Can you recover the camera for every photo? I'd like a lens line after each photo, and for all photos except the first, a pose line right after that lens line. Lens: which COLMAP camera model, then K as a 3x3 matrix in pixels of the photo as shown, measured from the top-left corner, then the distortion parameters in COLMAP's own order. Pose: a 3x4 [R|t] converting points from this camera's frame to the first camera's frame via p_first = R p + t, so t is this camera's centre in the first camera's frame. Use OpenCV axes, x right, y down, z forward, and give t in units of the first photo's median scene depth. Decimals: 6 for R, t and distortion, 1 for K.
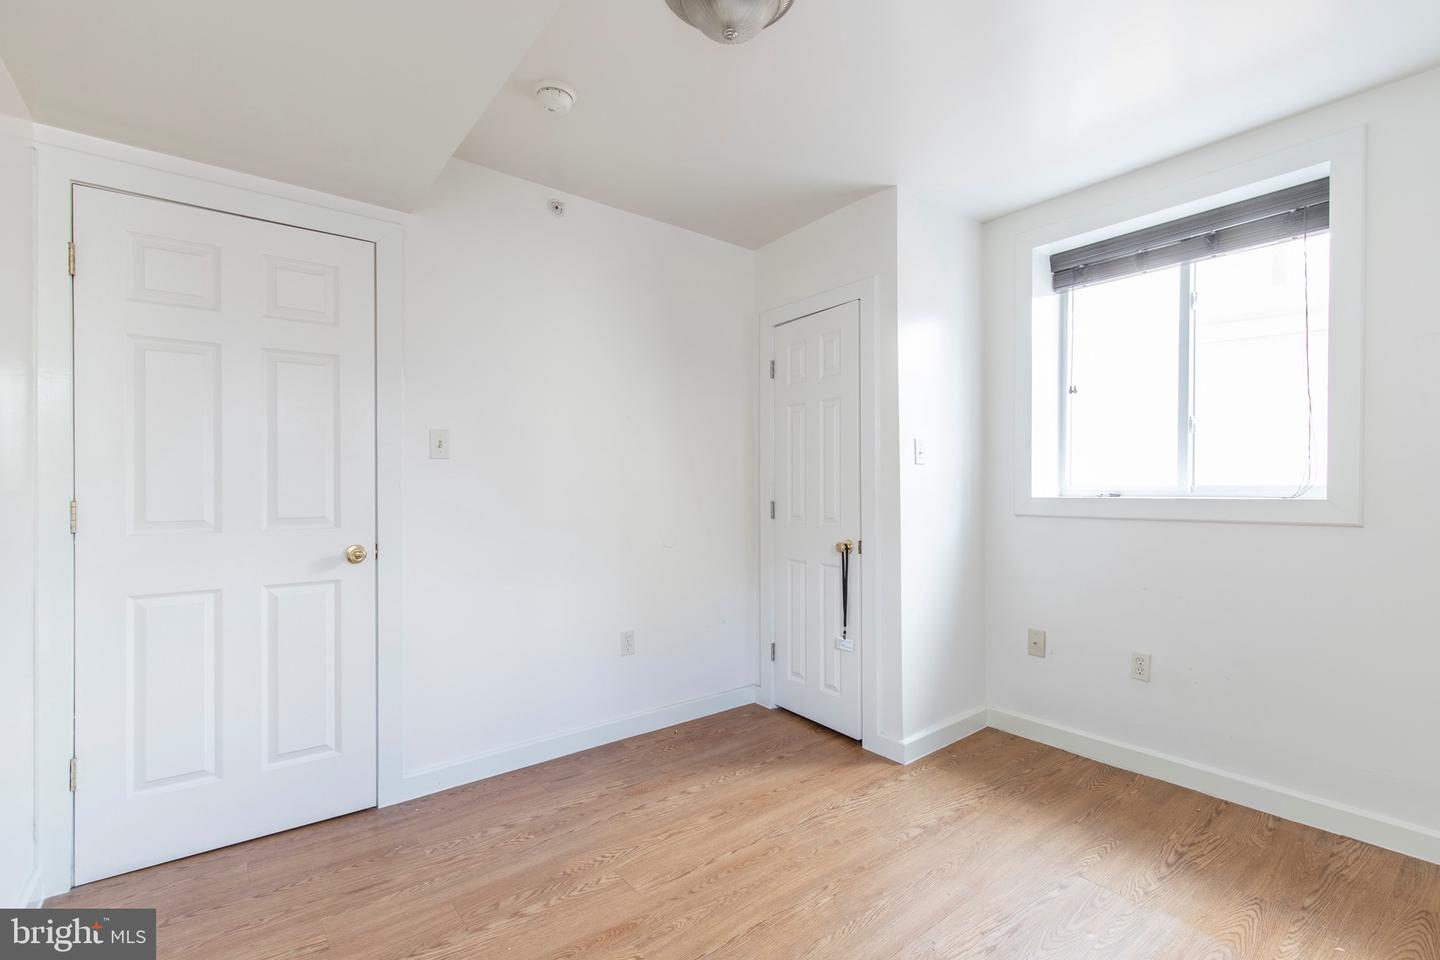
lens RADIAL K [[667.8, 0, 743.1], [0, 667.8, 482.9], [0, 0, 1]] dist [0.017536, -0.000217]
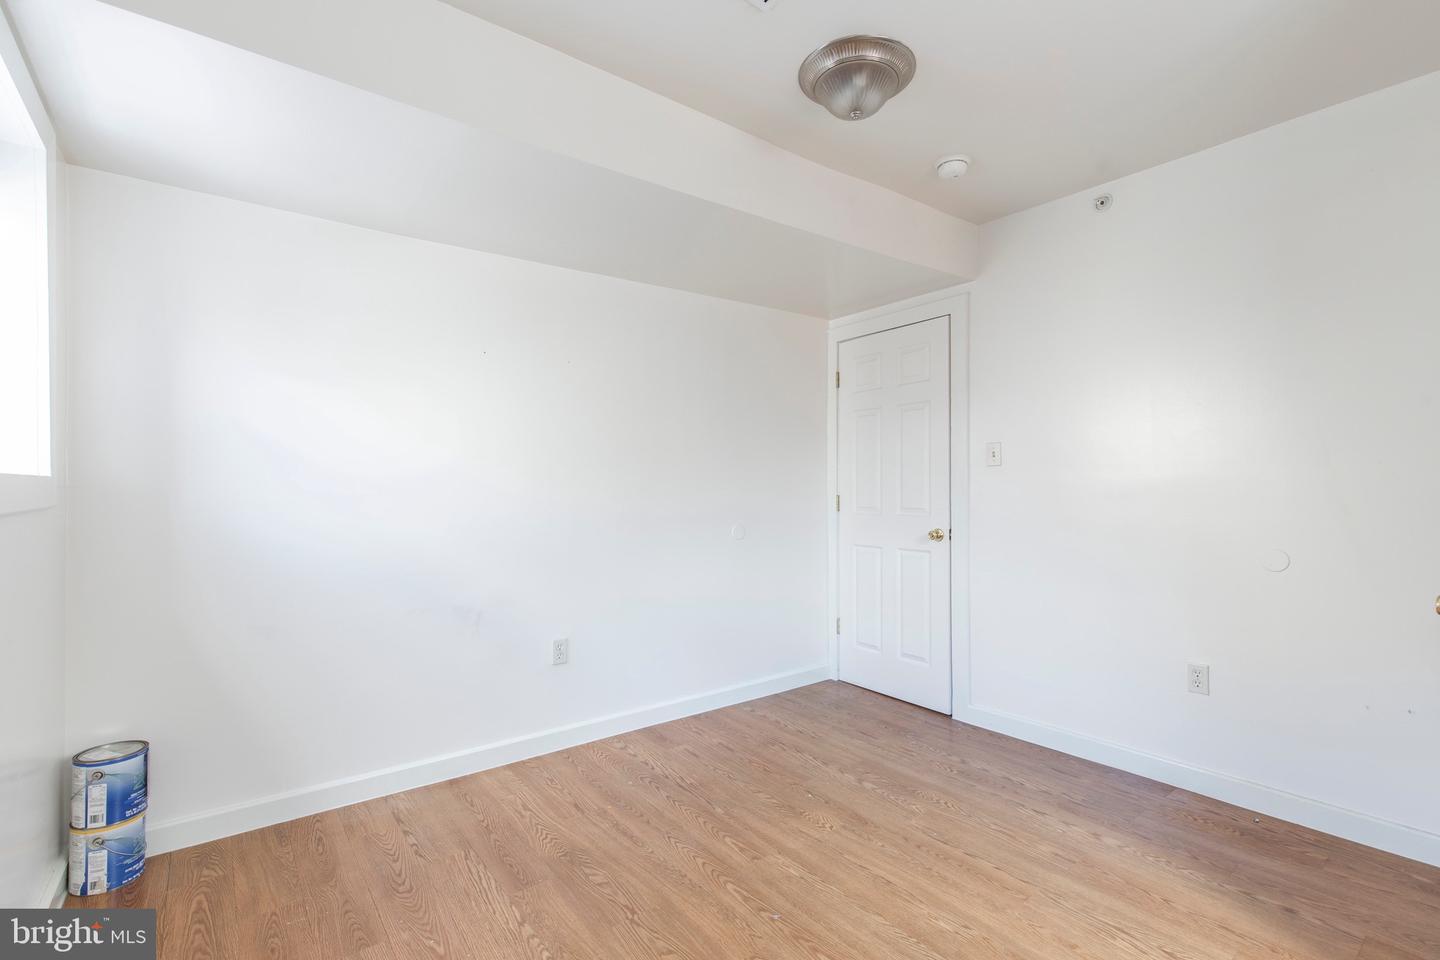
lens RADIAL K [[659.0, 0, 727.9], [0, 659.0, 484.3], [0, 0, 1]] dist [0.012451, 0.000138]
pose [[-0.022956, -0.005583, -0.999721, 0.860702], [0.006825, 0.999960, -0.005741, 0.002648], [0.999713, -0.006955, -0.022917, 0.582079]]
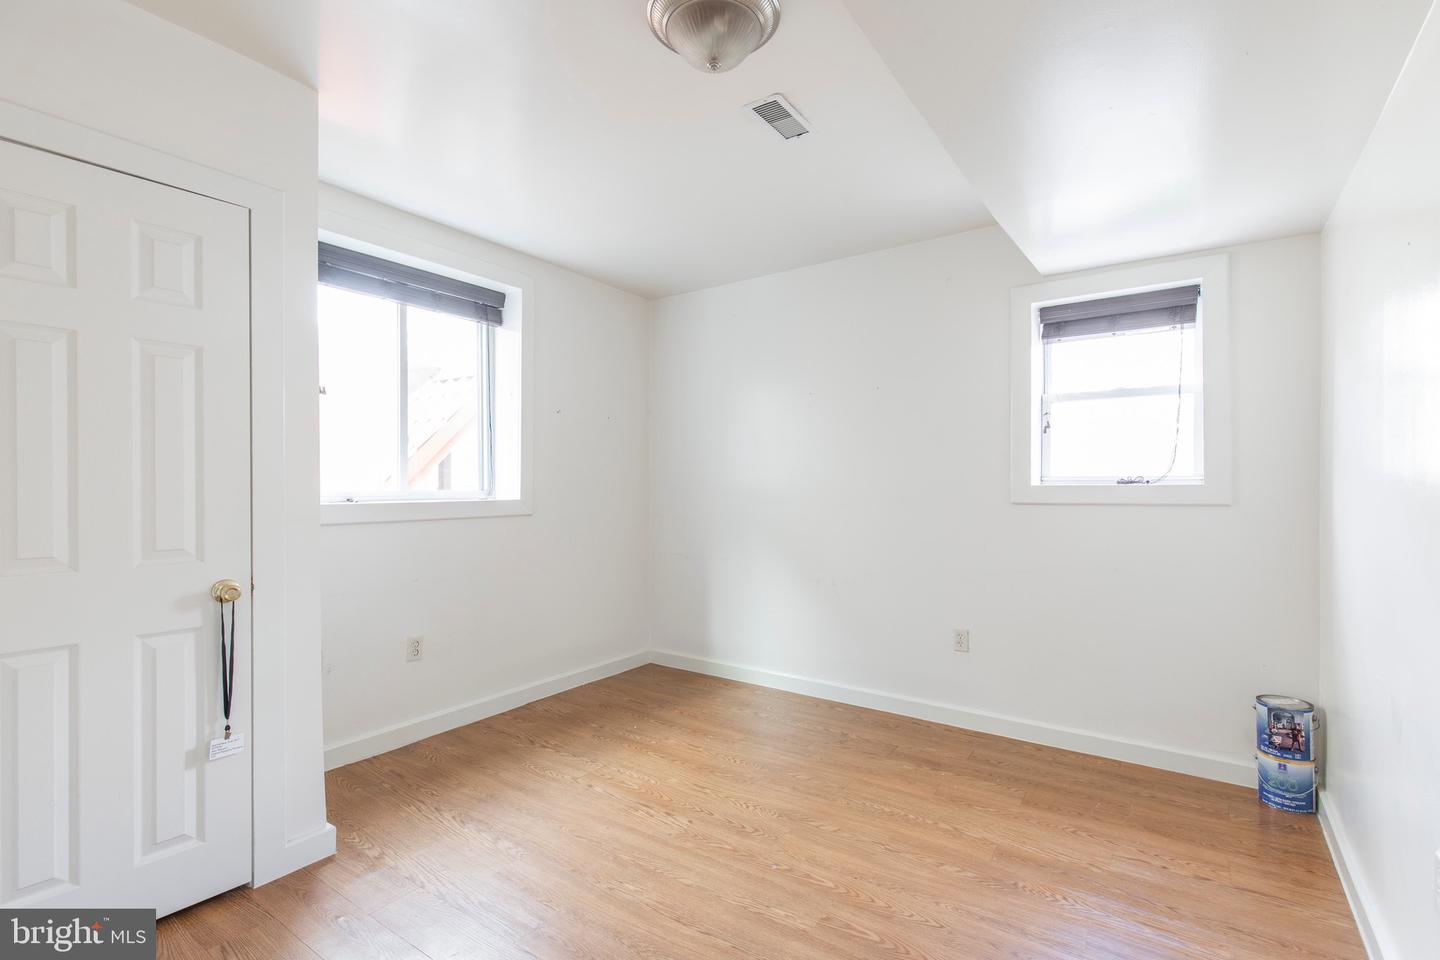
lens RADIAL K [[659.0, 0, 727.9], [0, 659.0, 484.3], [0, 0, 1]] dist [0.012451, 0.000138]
pose [[-0.279108, 0.002825, 0.960255, -0.742402], [-0.003947, 0.999984, -0.004089, -0.006357], [-0.960251, -0.004932, -0.279093, 0.925162]]
